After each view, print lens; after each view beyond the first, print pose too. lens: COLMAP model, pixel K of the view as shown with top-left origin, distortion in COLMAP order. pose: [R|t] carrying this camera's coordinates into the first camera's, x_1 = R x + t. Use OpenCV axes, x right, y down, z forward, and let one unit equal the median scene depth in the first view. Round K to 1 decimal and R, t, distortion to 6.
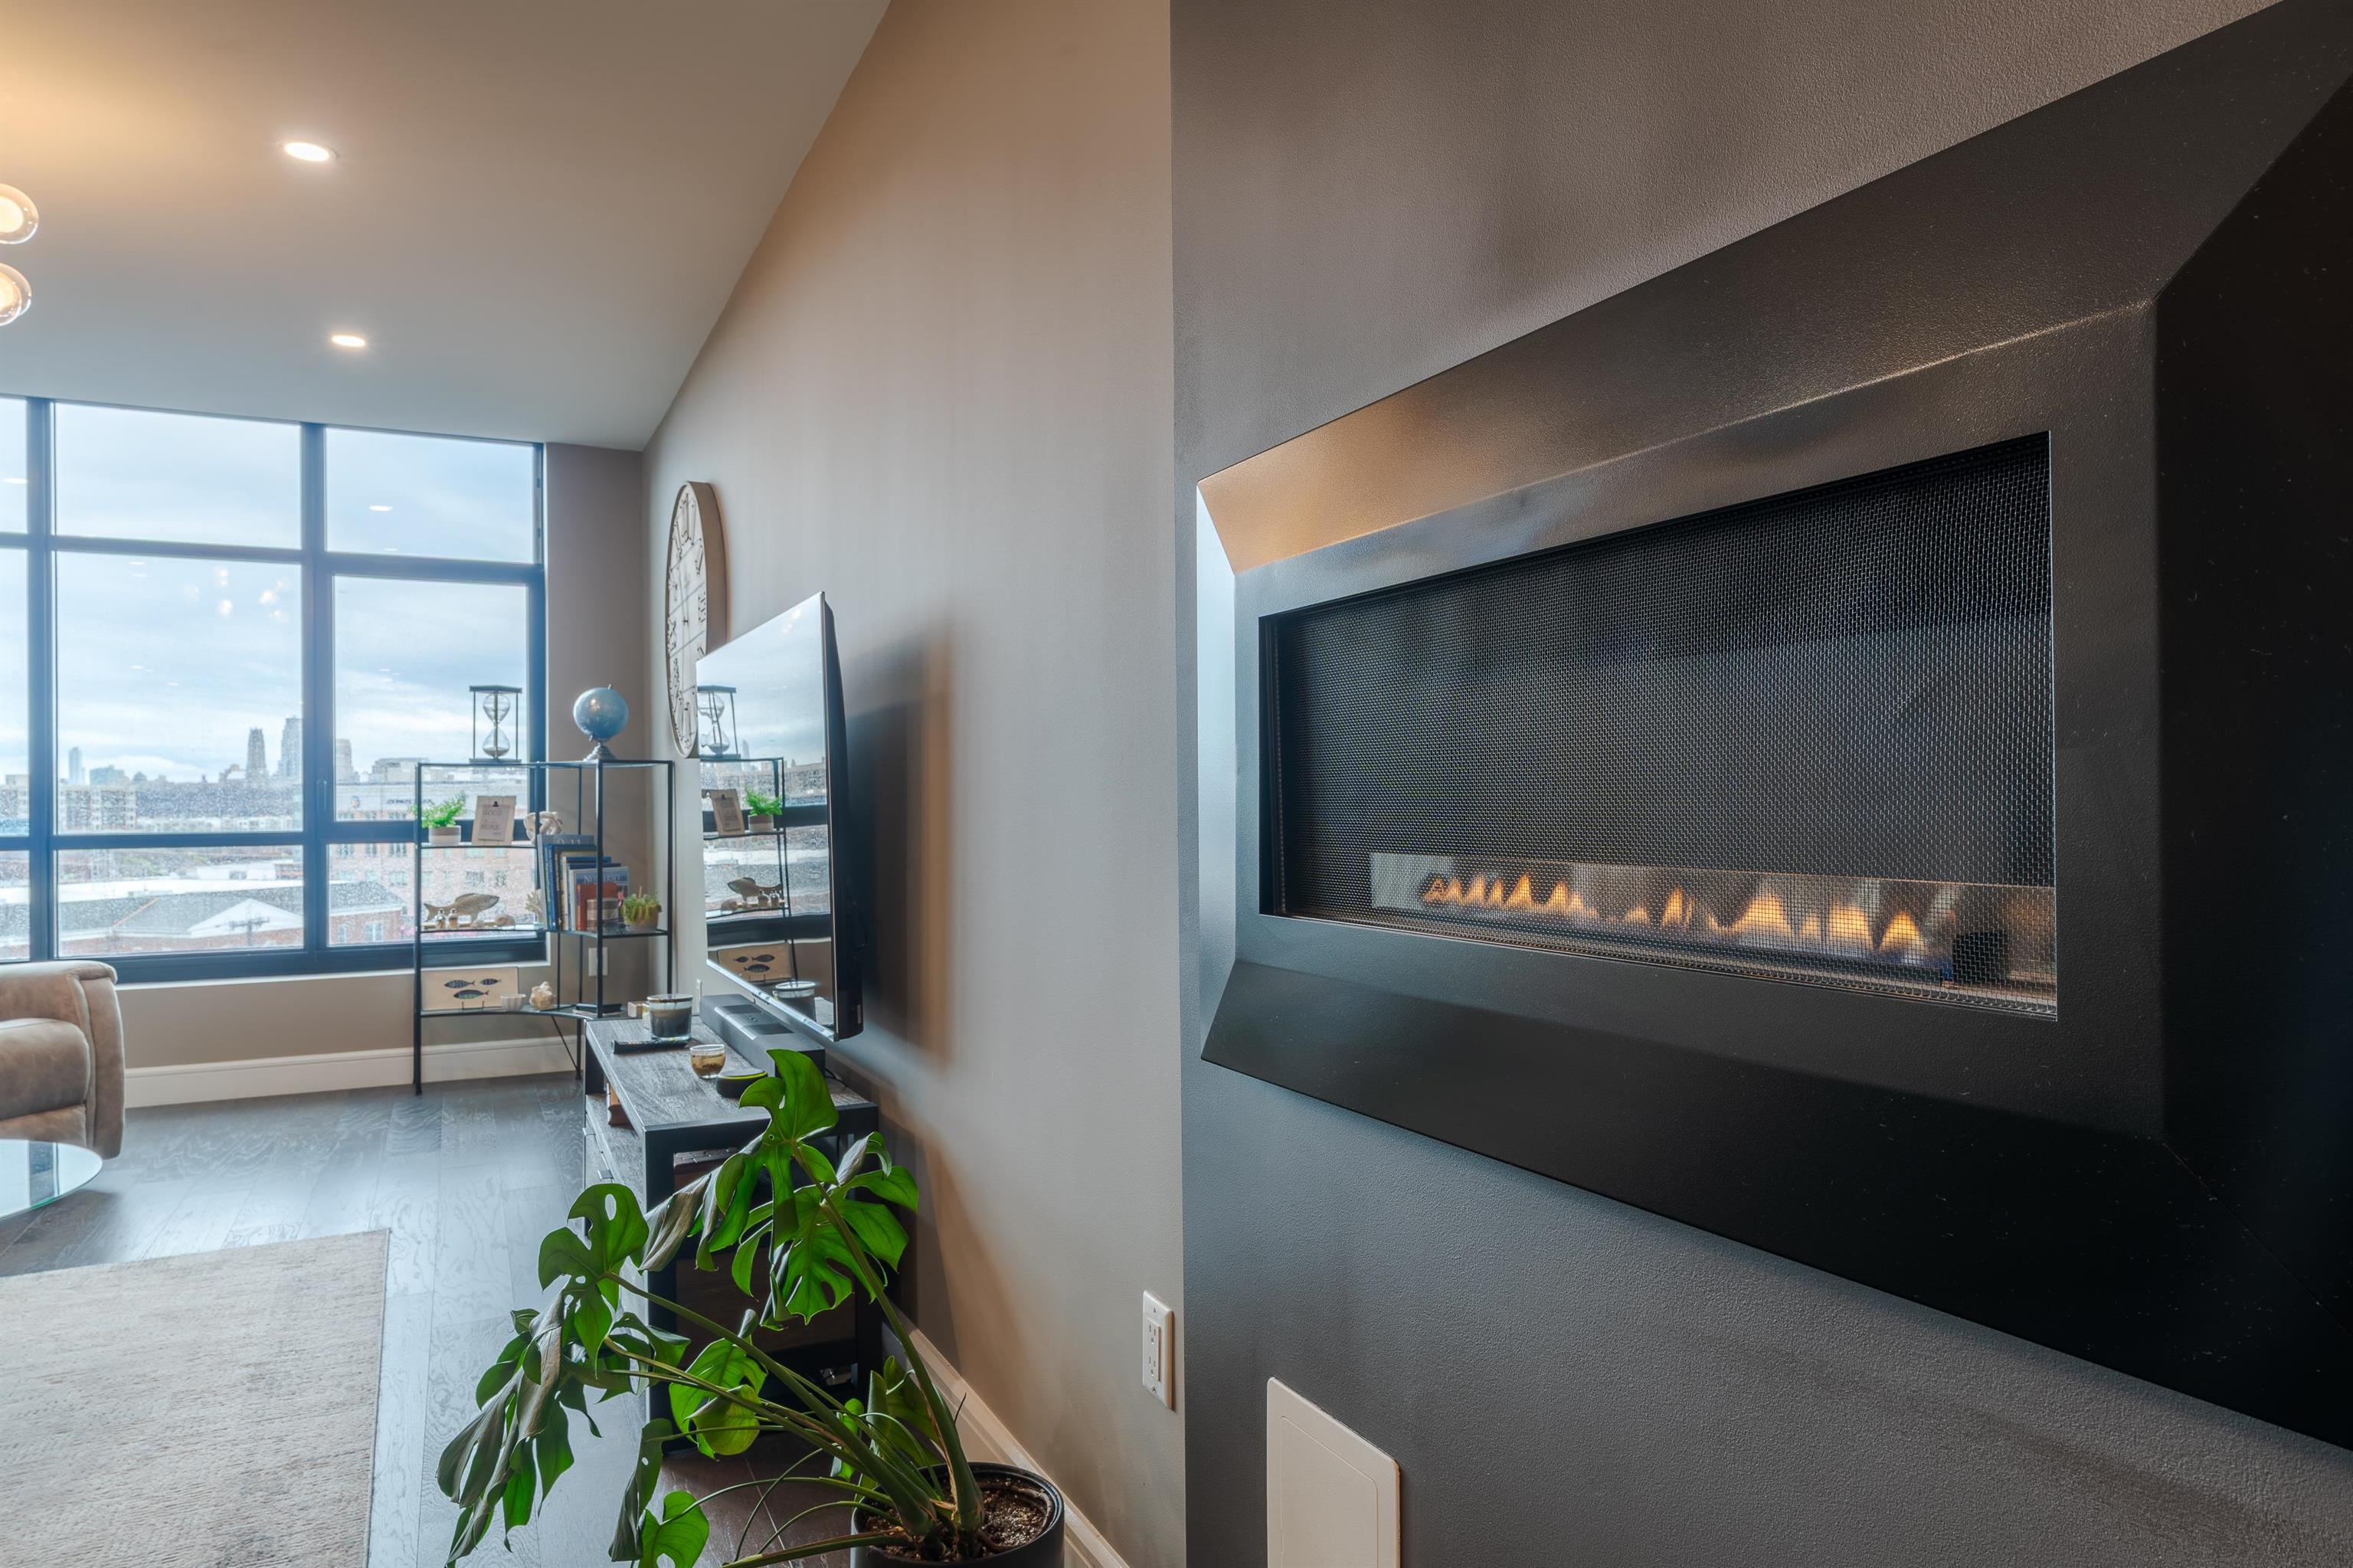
lens RADIAL K [[1469.4, 0, 1176.5], [0, 1469.4, 784.0], [0, 0, 1]] dist [-0.002645, -0.000043]
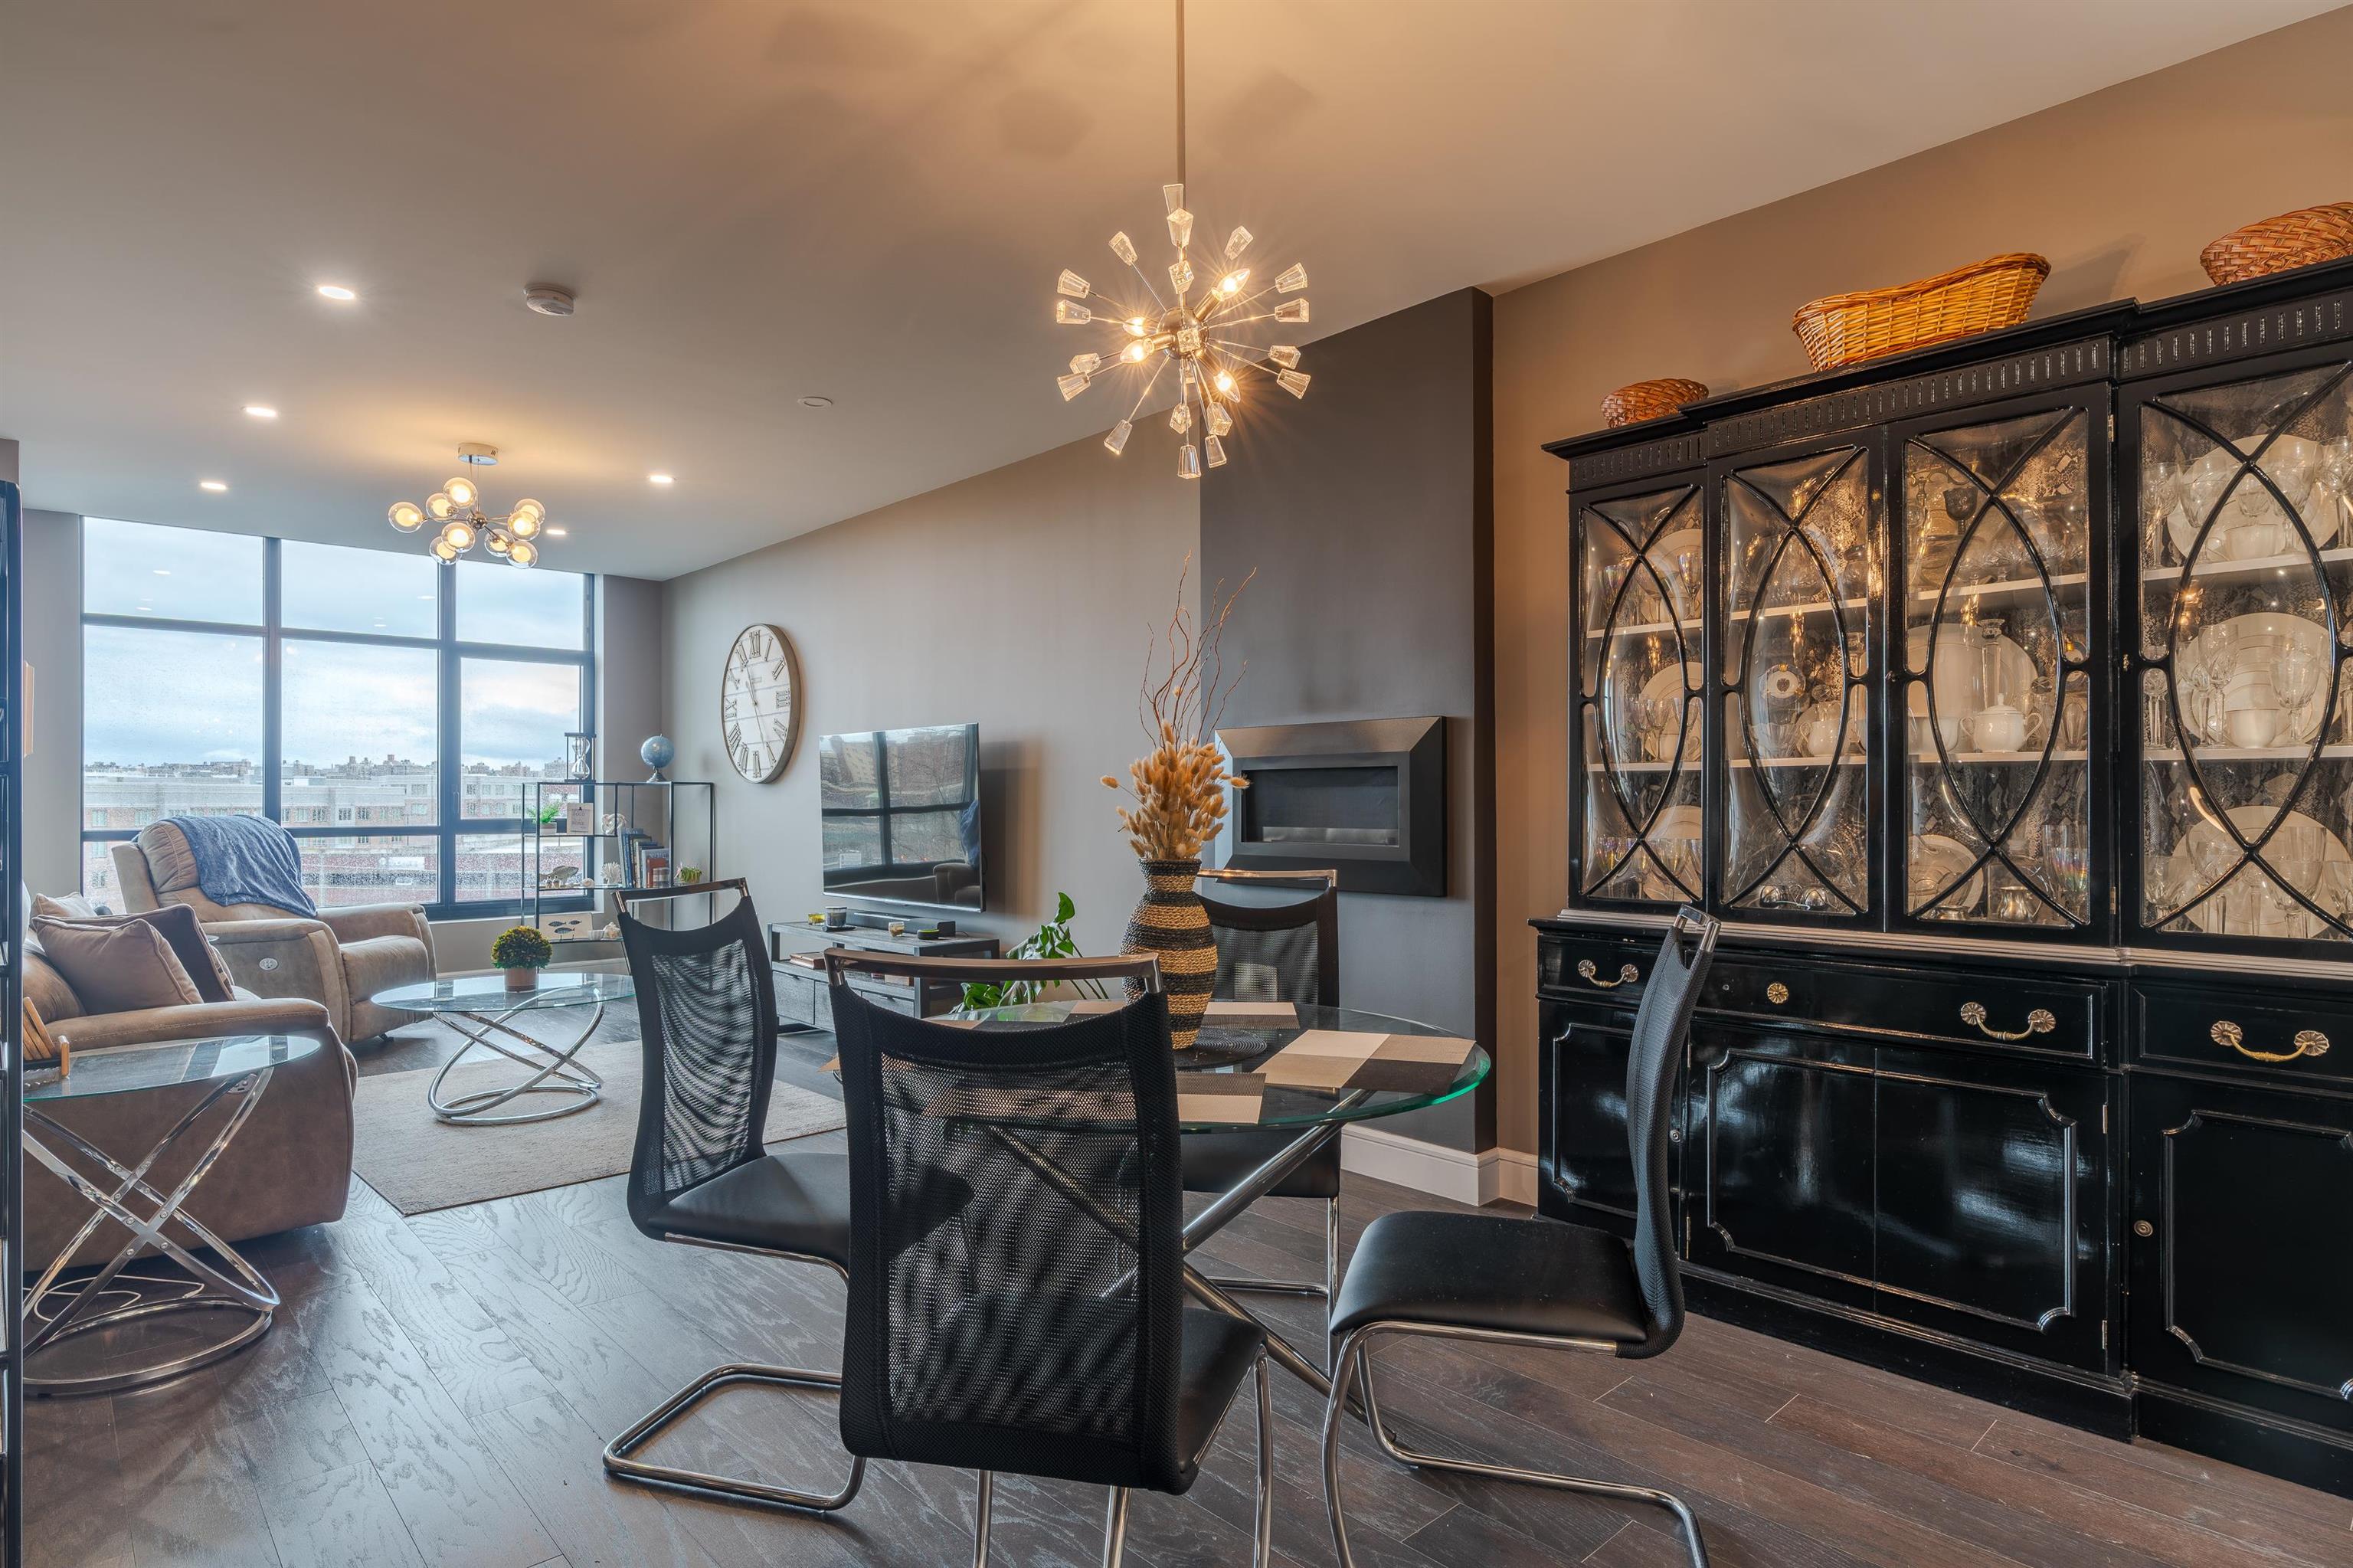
lens RADIAL K [[1257.7, 0, 1186.3], [0, 1257.7, 792.8], [0, 0, 1]] dist [0.002281, 0.000178]
pose [[0.959140, 0.009434, 0.282773, -0.231763], [-0.010044, 0.999949, 0.000707, -0.010842], [-0.282752, -0.003518, 0.959186, -0.478673]]
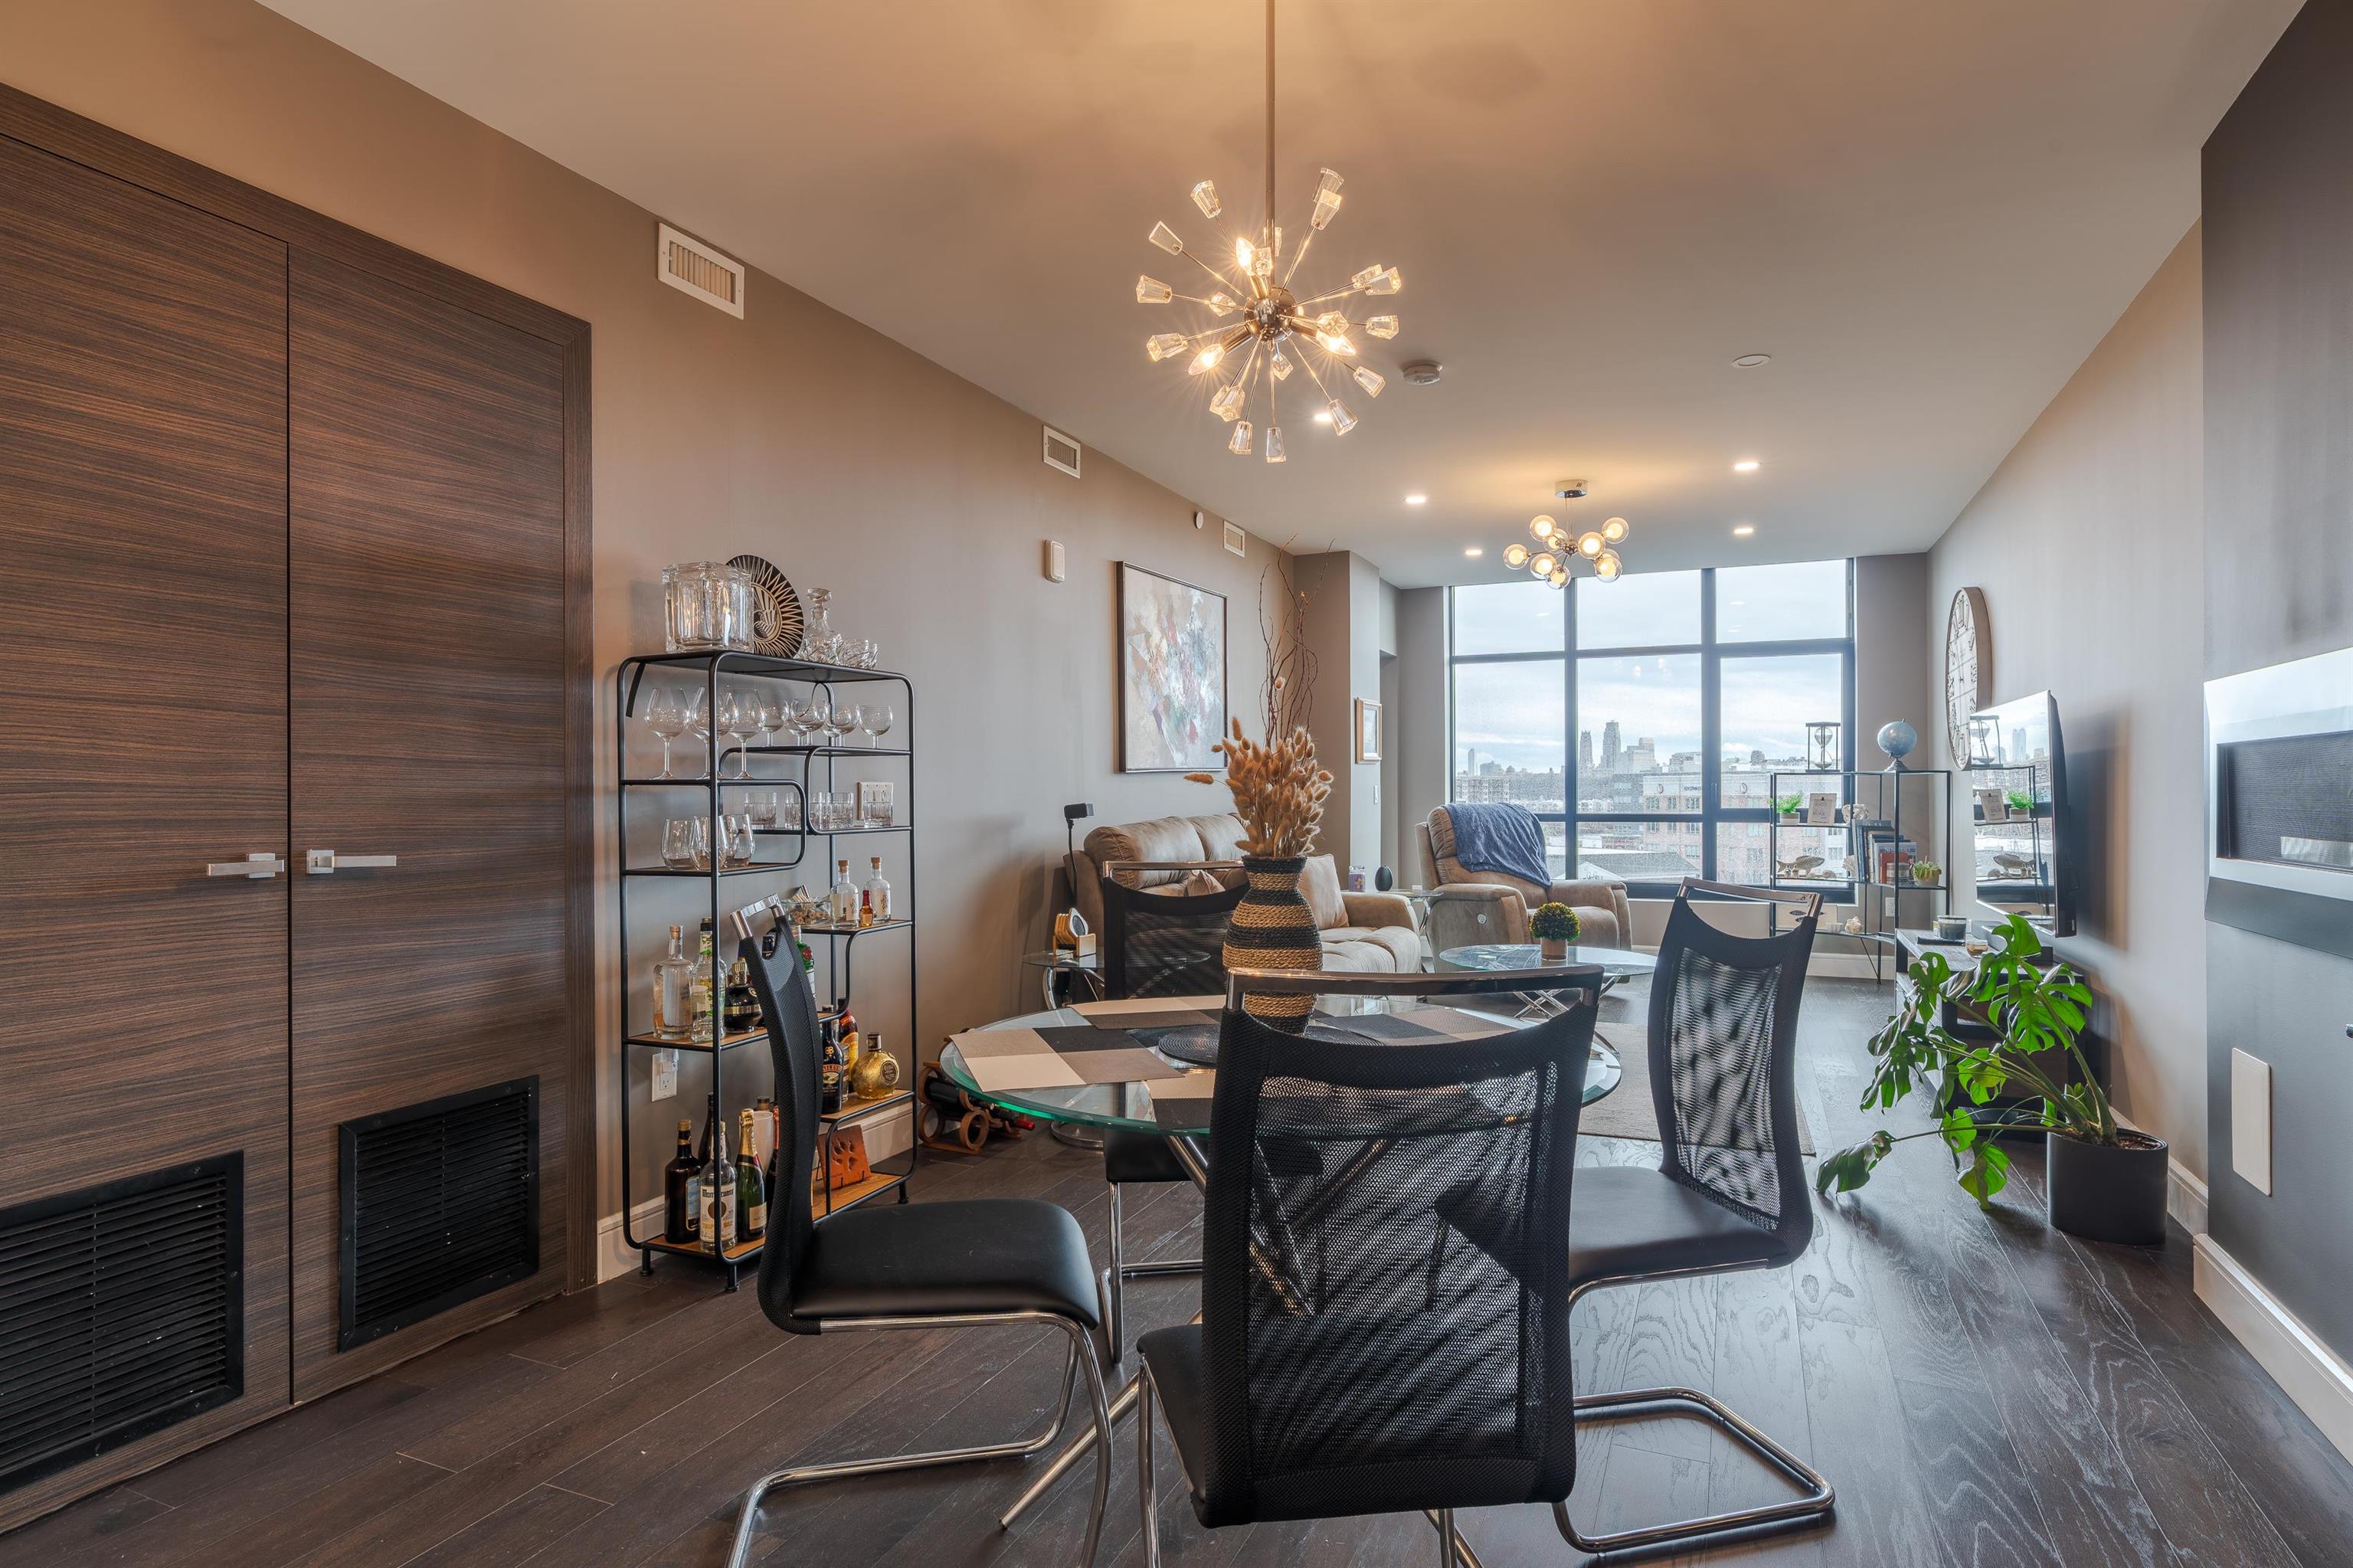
lens RADIAL K [[1257.7, 0, 1186.3], [0, 1257.7, 792.8], [0, 0, 1]] dist [0.002281, 0.000178]
pose [[0.644746, 0.006723, -0.764367, 0.120708], [0.004774, 0.999906, 0.012822, -0.013321], [0.764382, -0.011915, 0.644653, -0.377859]]
